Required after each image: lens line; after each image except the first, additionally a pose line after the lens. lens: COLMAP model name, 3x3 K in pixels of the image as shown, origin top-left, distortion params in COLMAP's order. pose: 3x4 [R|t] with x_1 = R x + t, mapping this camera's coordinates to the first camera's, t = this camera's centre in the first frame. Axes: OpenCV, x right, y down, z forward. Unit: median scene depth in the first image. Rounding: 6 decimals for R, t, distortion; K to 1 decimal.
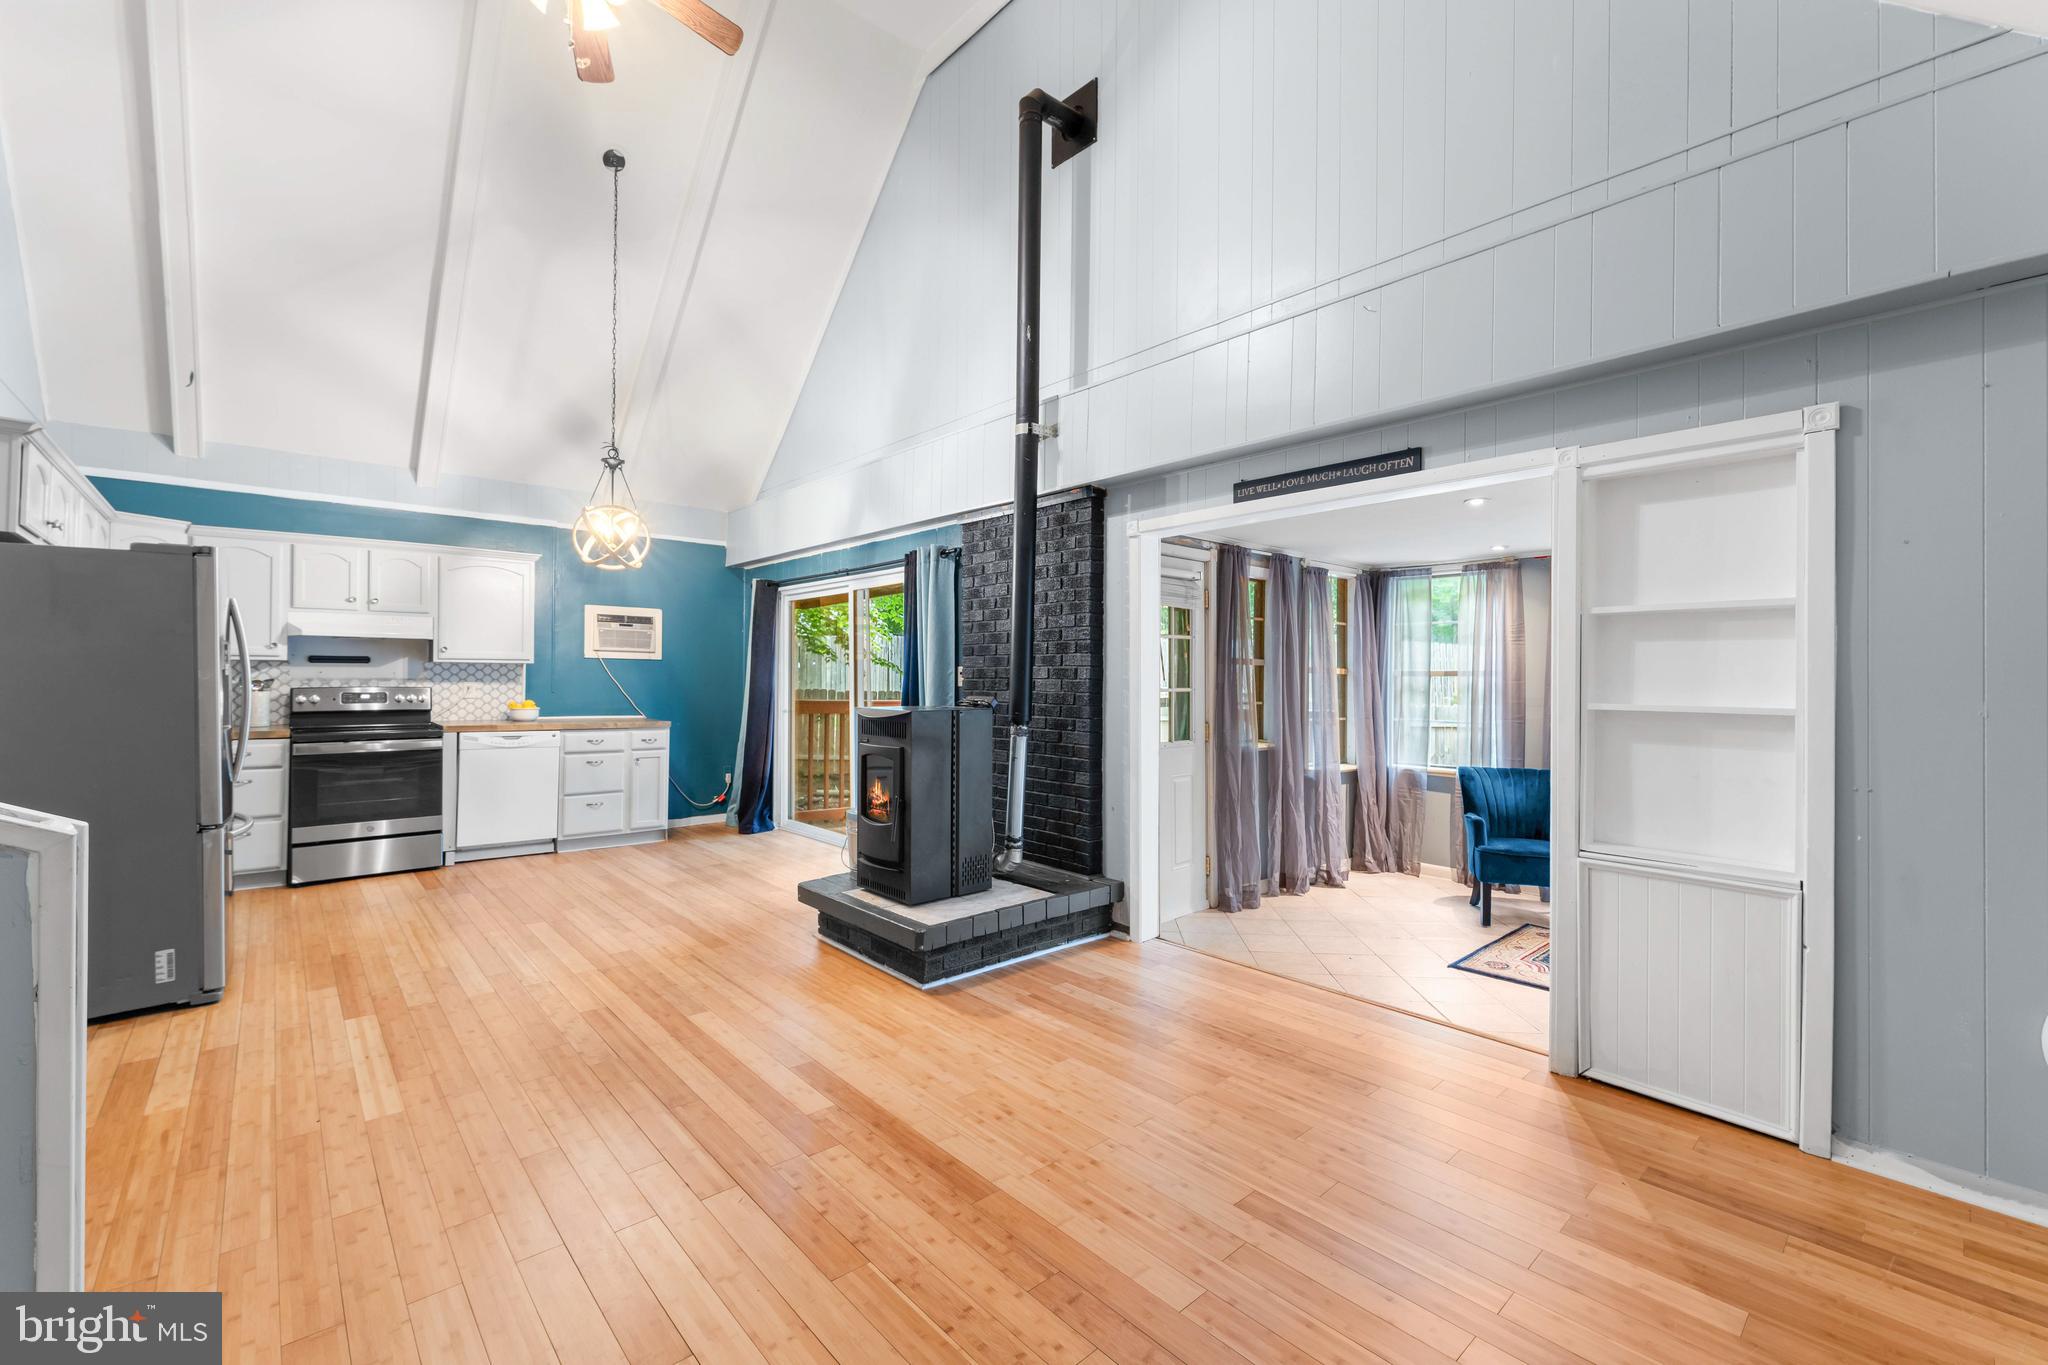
lens RADIAL K [[858.5, 0, 1030.5], [0, 858.5, 671.8], [0, 0, 1]] dist [0.002708, -0.000193]
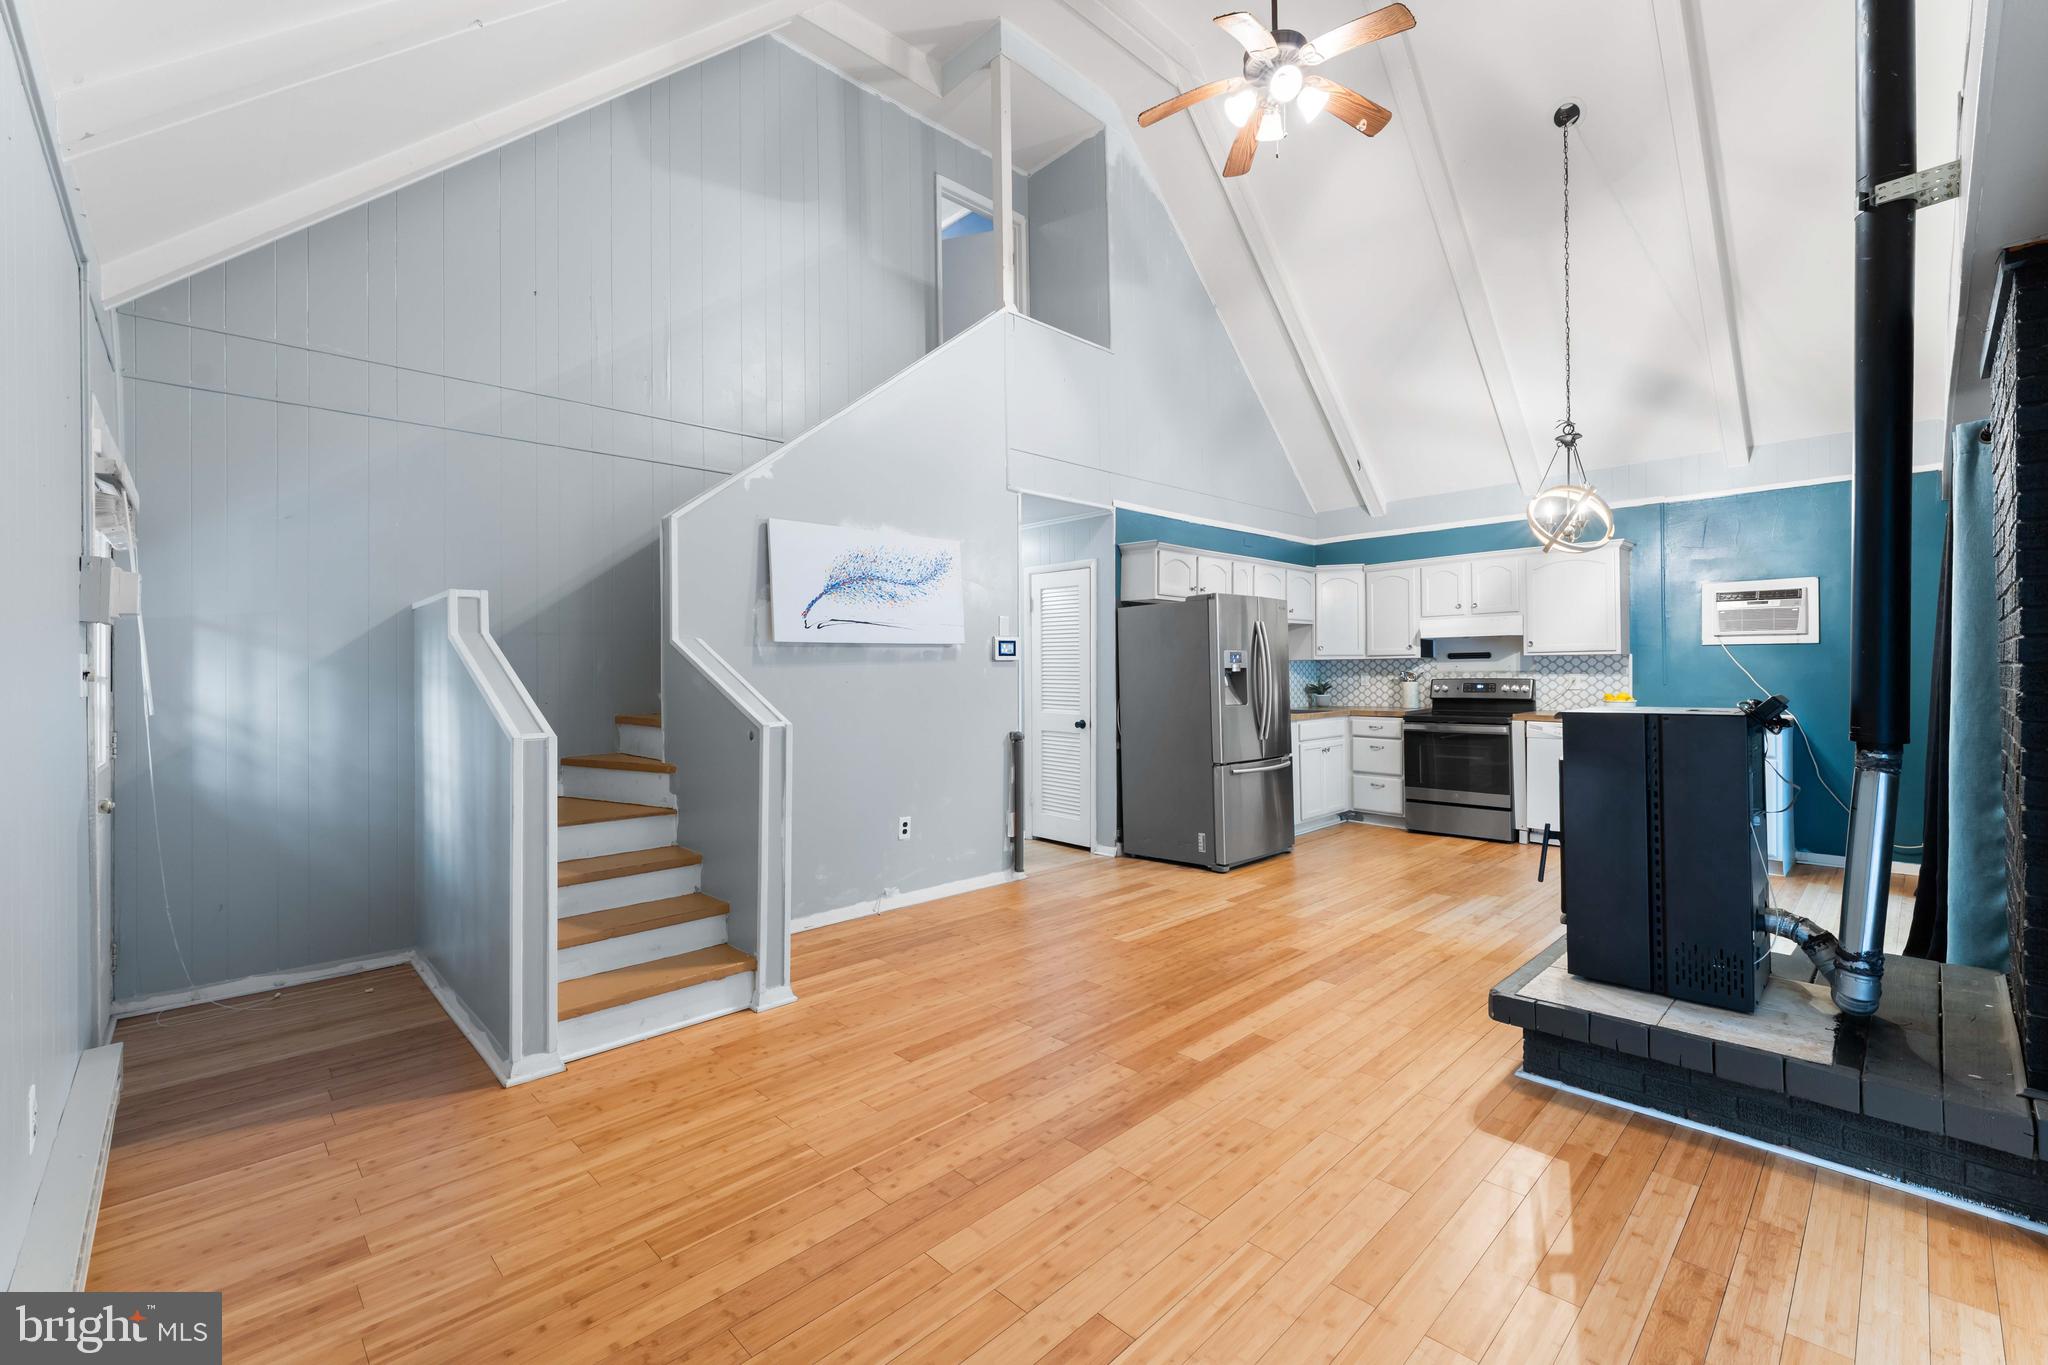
lens RADIAL K [[858.5, 0, 1019.5], [0, 858.5, 669.8], [0, 0, 1]] dist [0.002708, -0.000193]
pose [[0.035700, -0.009270, -0.999320, 0.571944], [0.017671, 0.999806, -0.008644, 0.007113], [0.999206, -0.017350, 0.035857, 0.490346]]
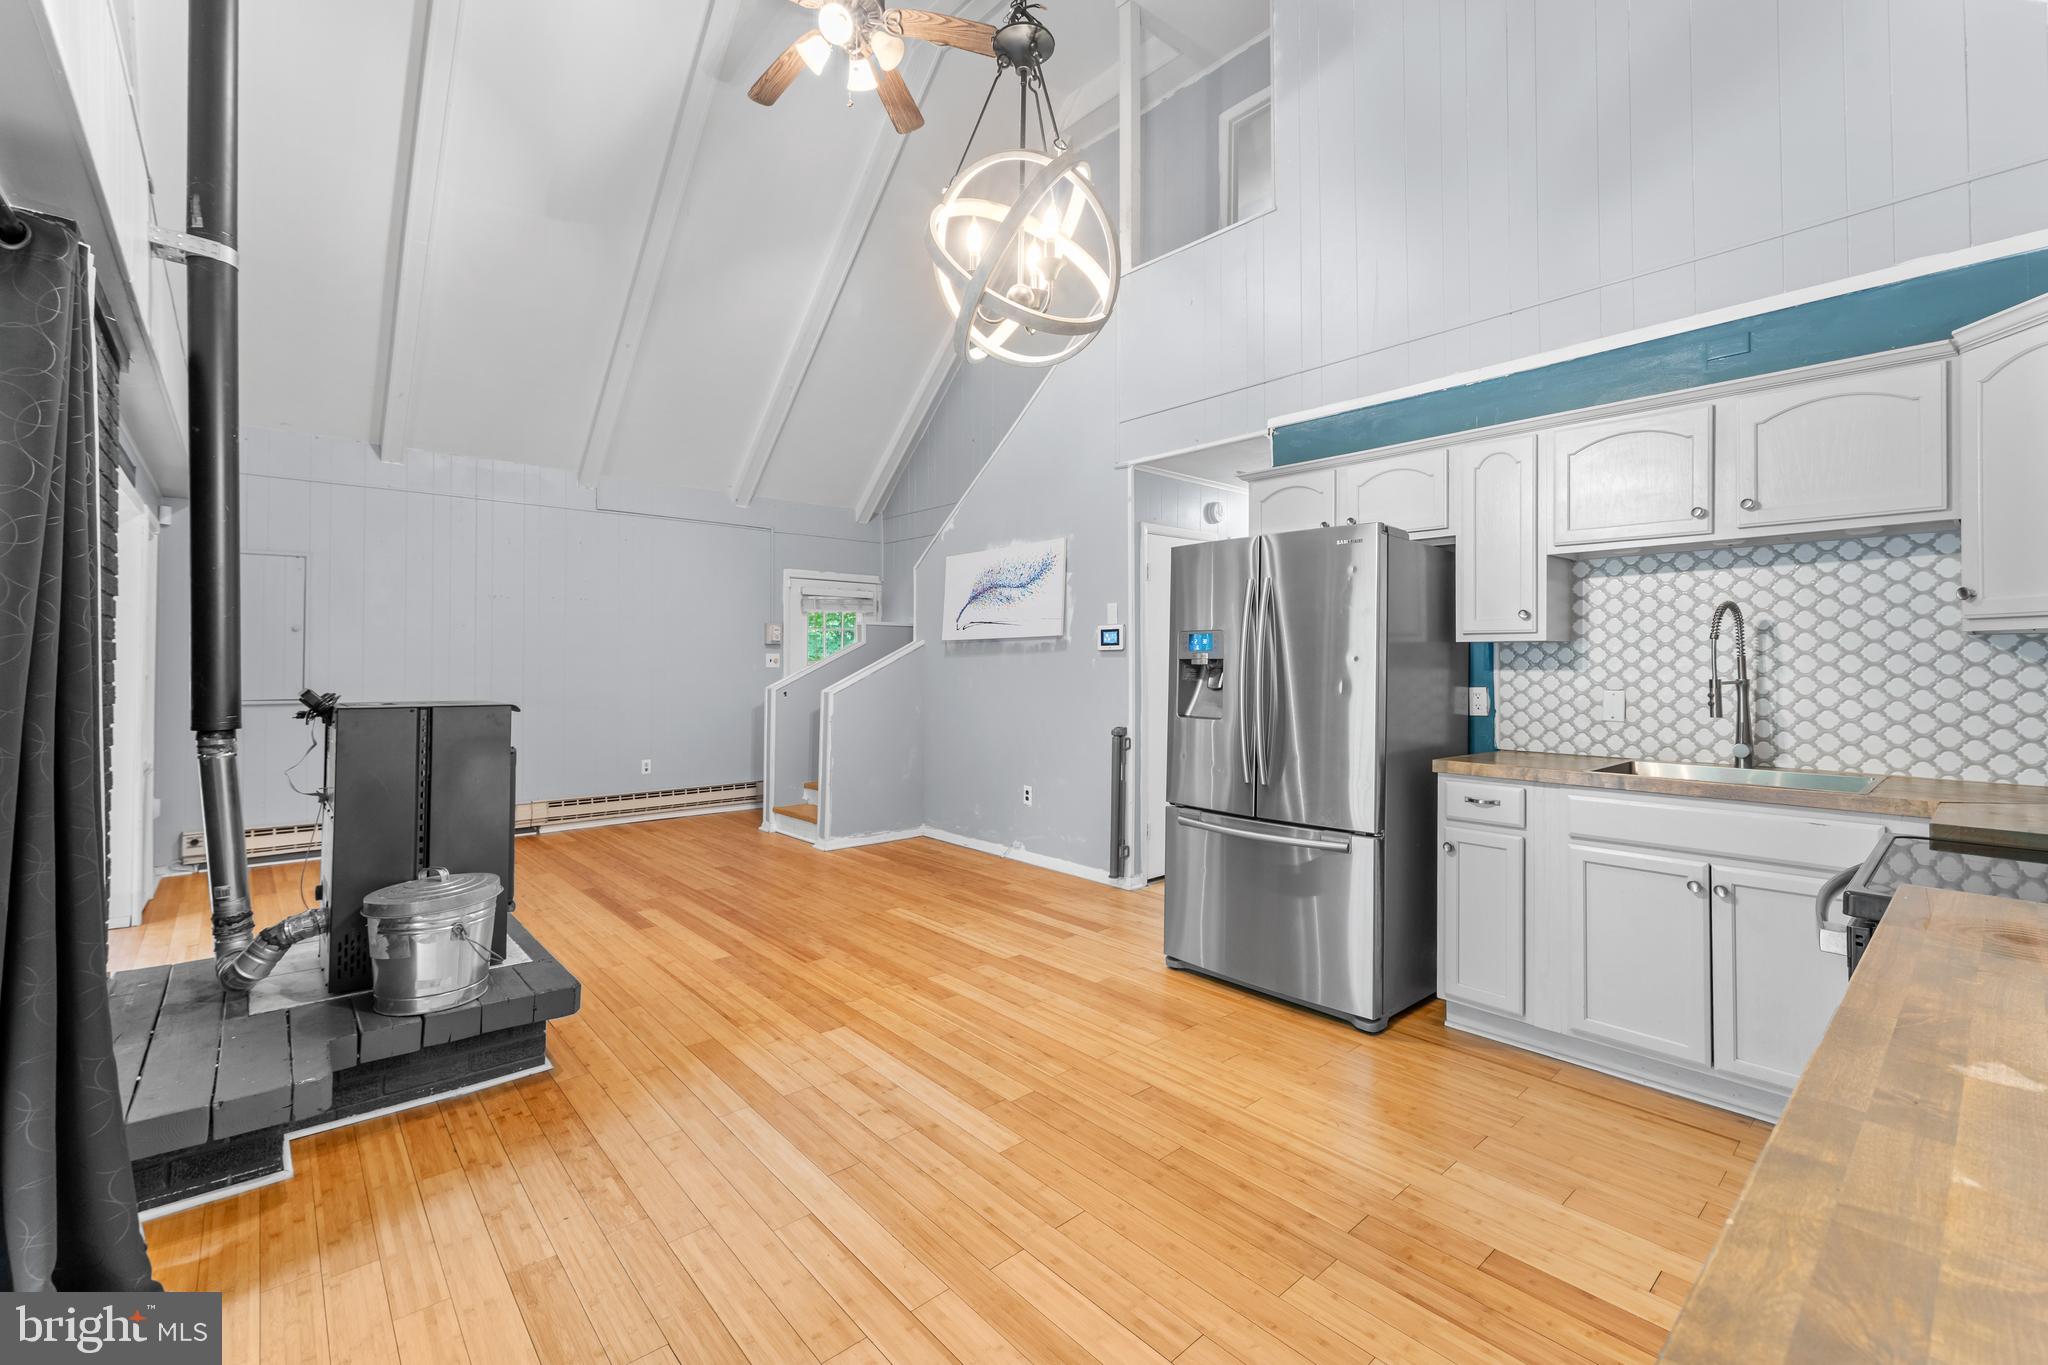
lens RADIAL K [[858.5, 0, 1023.1], [0, 858.5, 654.9], [0, 0, 1]] dist [0.002708, -0.000193]
pose [[-0.999959, -0.008988, -0.000857, -0.656965], [-0.008971, 0.999789, -0.018470, 0.011915], [0.001023, -0.018461, -0.999829, 1.804759]]
